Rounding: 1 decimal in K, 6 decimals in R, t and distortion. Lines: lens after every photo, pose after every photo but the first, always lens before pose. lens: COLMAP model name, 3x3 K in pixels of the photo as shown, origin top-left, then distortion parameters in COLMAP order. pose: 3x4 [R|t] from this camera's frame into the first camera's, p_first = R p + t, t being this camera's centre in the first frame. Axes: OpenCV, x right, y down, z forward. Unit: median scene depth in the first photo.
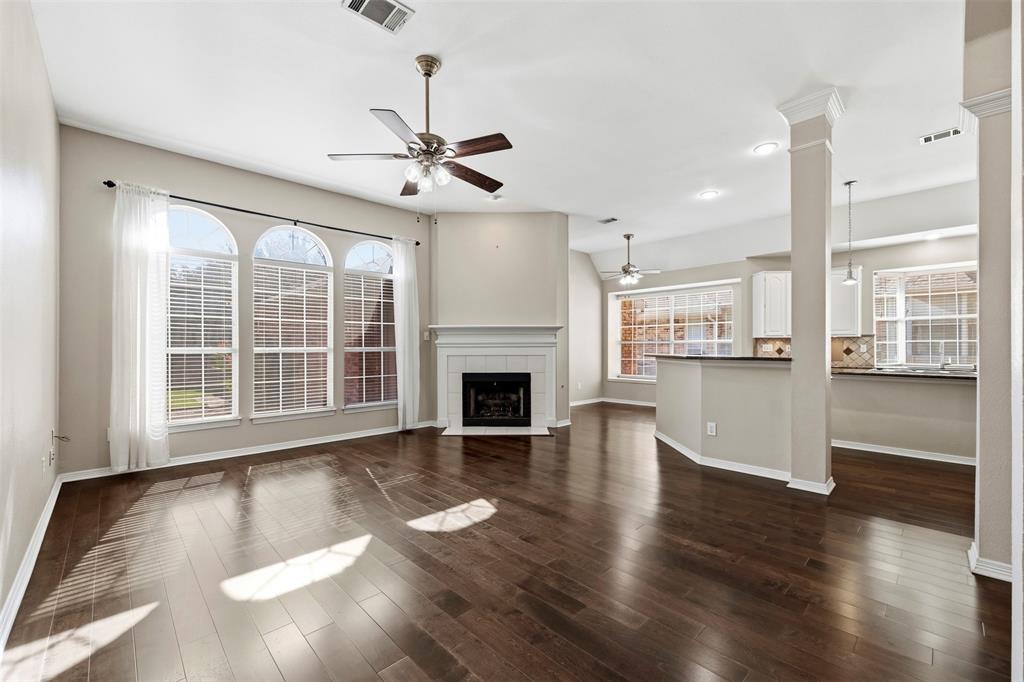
lens RADIAL K [[422.2, 0, 509.0], [0, 422.2, 349.8], [0, 0, 1]] dist [-0.000484, 0.000084]
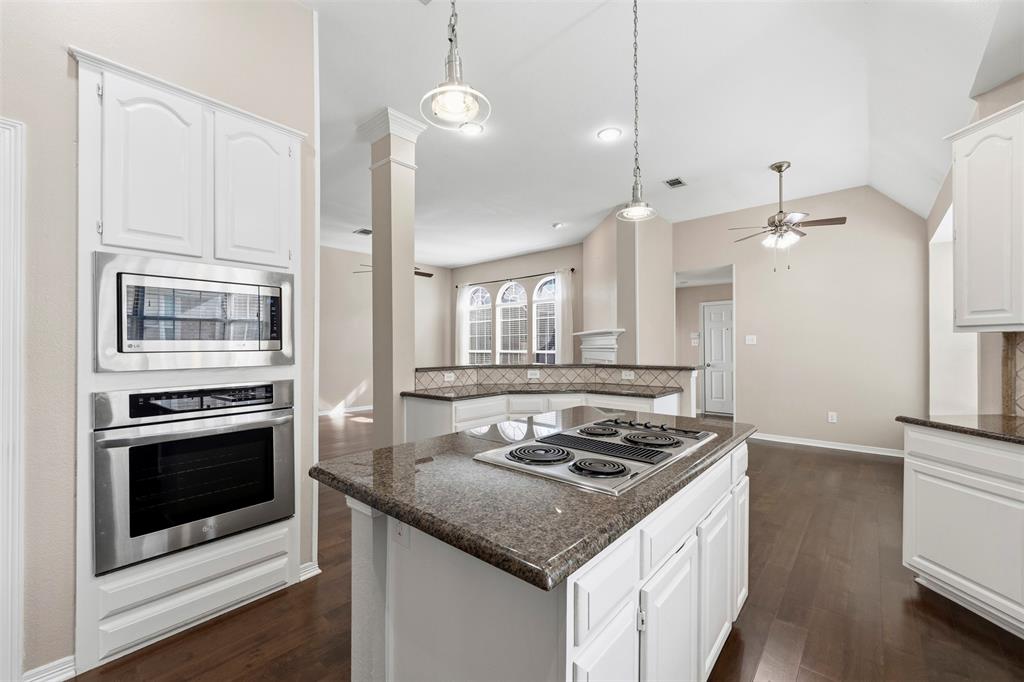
lens RADIAL K [[415.4, 0, 507.9], [0, 415.4, 346.1], [0, 0, 1]] dist [-0.002583, 0.000281]
pose [[0.083587, 0.000325, -0.996500, 0.978782], [-0.000249, 1.000000, 0.000306, -0.020072], [0.996500, 0.000222, 0.083587, 0.675625]]
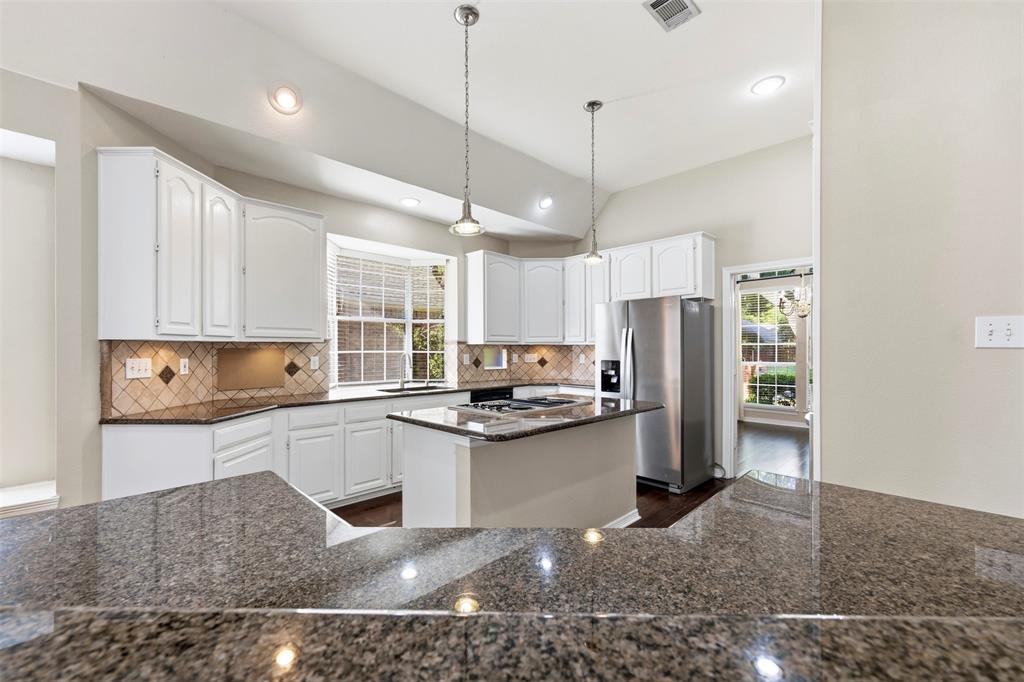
lens RADIAL K [[415.4, 0, 507.9], [0, 415.4, 346.1], [0, 0, 1]] dist [-0.002583, 0.000281]
pose [[-0.013434, 0.006873, 0.999886, 0.282914], [0.003014, 0.999972, -0.006833, -0.022287], [-0.999905, 0.002922, -0.013455, 0.775622]]
